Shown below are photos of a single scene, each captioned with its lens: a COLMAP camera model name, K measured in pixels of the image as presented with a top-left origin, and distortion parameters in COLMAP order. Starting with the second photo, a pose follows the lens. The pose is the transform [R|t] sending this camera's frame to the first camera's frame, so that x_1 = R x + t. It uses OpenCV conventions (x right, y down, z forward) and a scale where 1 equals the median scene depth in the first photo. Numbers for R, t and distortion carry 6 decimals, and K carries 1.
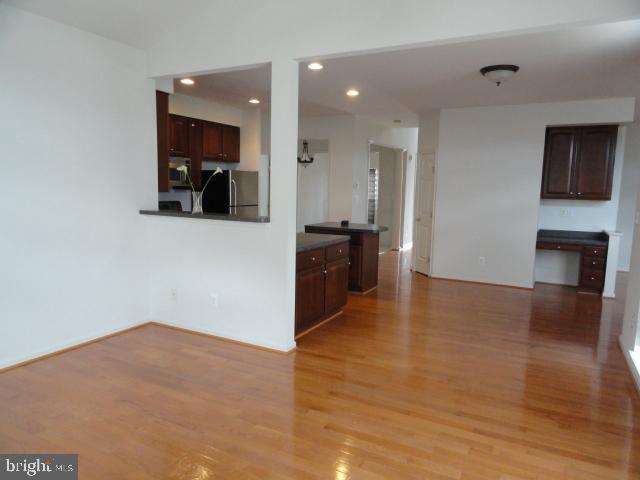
lens RADIAL K [[444.0, 0, 320.2], [0, 444.0, 240.1], [0, 0, 1]] dist [0.000590, 0.008575]
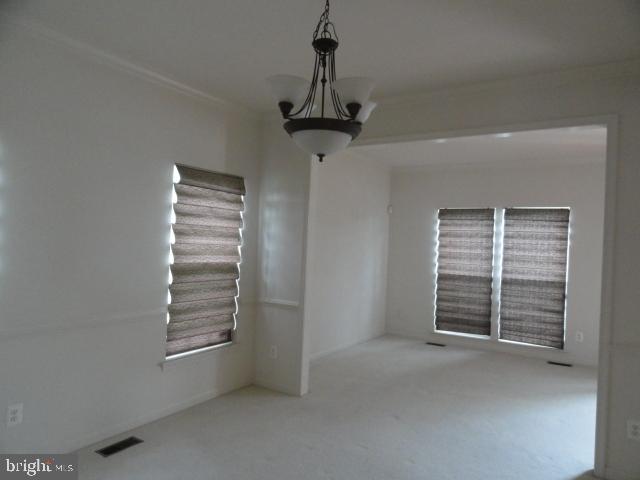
lens RADIAL K [[444.0, 0, 320.1], [0, 444.0, 241.4], [0, 0, 1]] dist [0.000590, 0.008575]
pose [[0.995825, 0.027060, -0.087182, -0.013495], [-0.038069, 0.991146, -0.127201, -0.094364], [0.082968, 0.129989, 0.988038, 0.796306]]
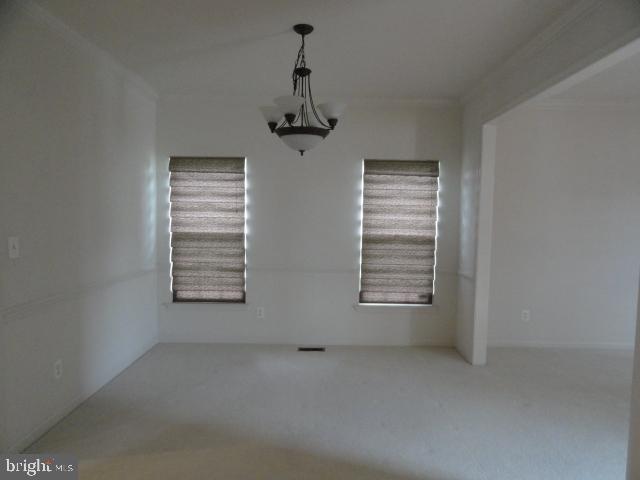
lens RADIAL K [[444.0, 0, 319.5], [0, 444.0, 239.5], [0, 0, 1]] dist [0.000590, 0.008575]
pose [[0.456115, 0.040888, -0.888981, 0.251575], [-0.118664, 0.992818, -0.015220, -0.099219], [0.881974, 0.112432, 0.457691, 0.881778]]
